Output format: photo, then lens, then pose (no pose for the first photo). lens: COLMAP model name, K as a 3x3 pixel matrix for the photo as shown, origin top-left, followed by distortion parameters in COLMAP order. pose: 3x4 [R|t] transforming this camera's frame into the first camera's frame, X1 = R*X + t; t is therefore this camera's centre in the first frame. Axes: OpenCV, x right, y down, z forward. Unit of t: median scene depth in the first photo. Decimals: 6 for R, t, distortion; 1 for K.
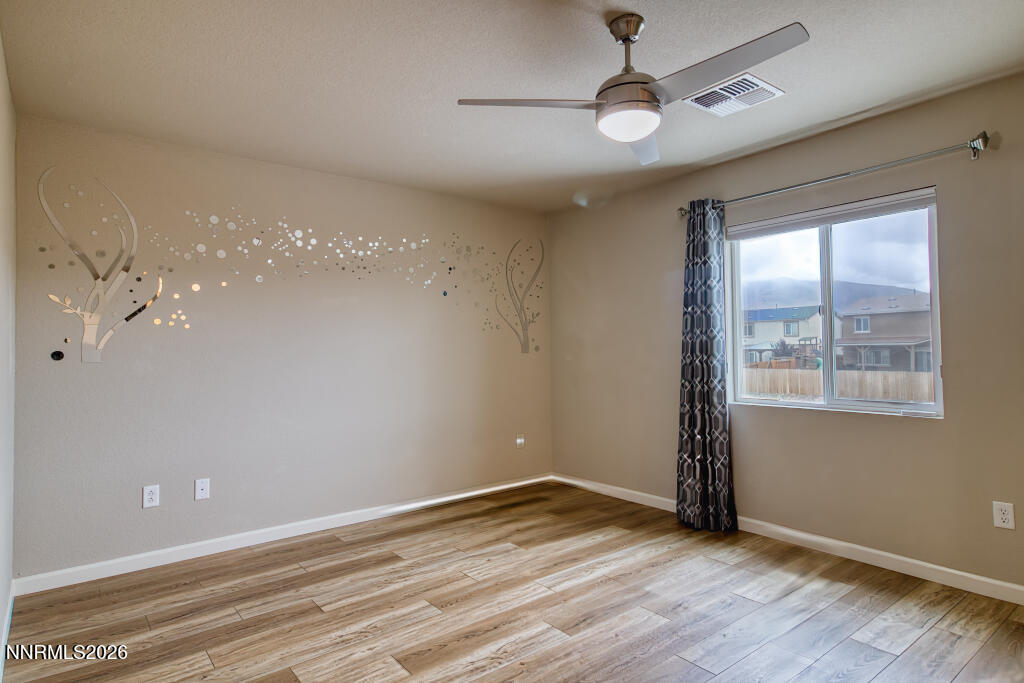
lens RADIAL K [[571.0, 0, 518.1], [0, 571.0, 341.6], [0, 0, 1]] dist [0.004703, -0.000565]
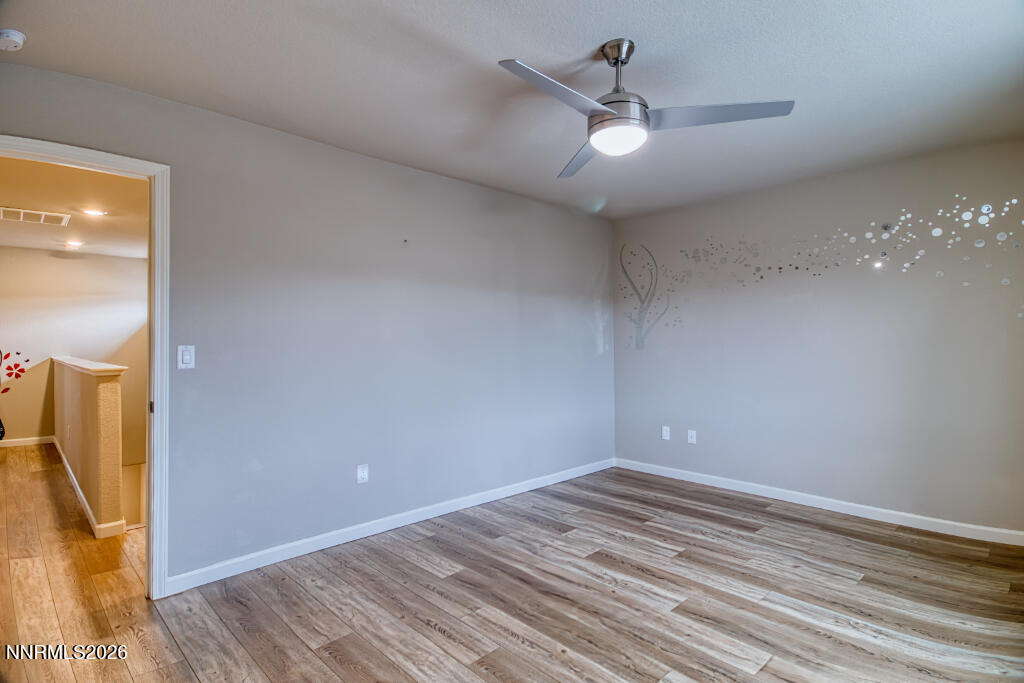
lens RADIAL K [[513.0, 0, 517.4], [0, 513.0, 339.8], [0, 0, 1]] dist [0.001629, -0.000549]
pose [[0.087770, 0.007932, -0.996109, 0.807392], [0.015351, 0.999839, 0.009314, -0.011707], [0.996022, -0.016109, 0.087634, 0.493365]]
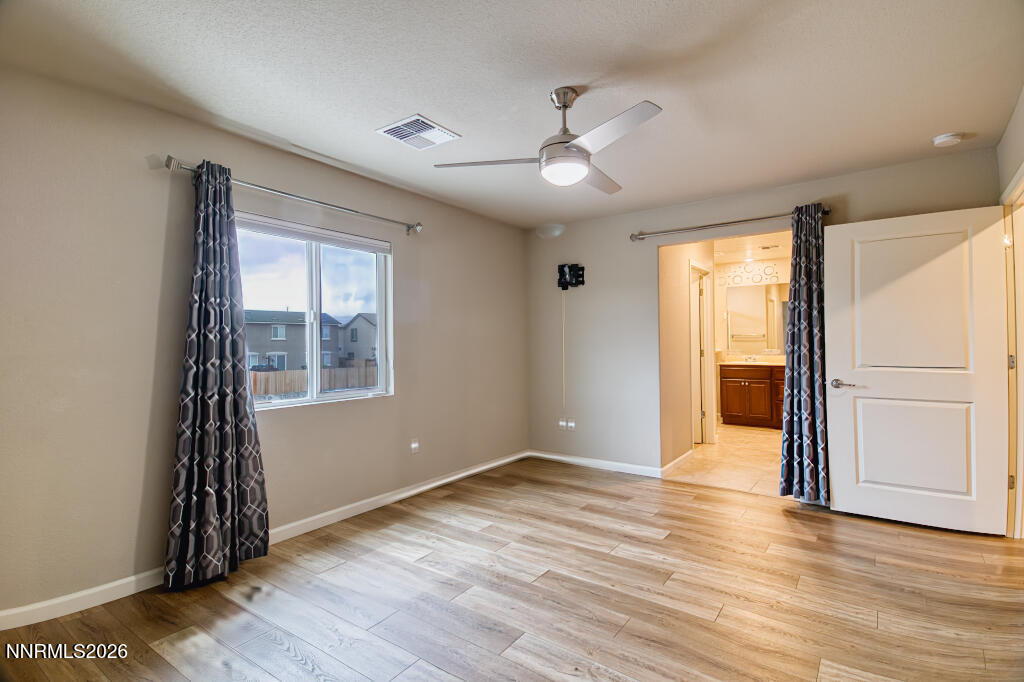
lens RADIAL K [[488.6, 0, 522.4], [0, 488.6, 340.3], [0, 0, 1]] dist [0.038177, 0.001183]
pose [[-0.286786, 0.017081, 0.957843, -0.584014], [0.000845, 0.999845, -0.017577, 0.012862], [-0.957994, -0.004231, -0.286756, 0.979663]]
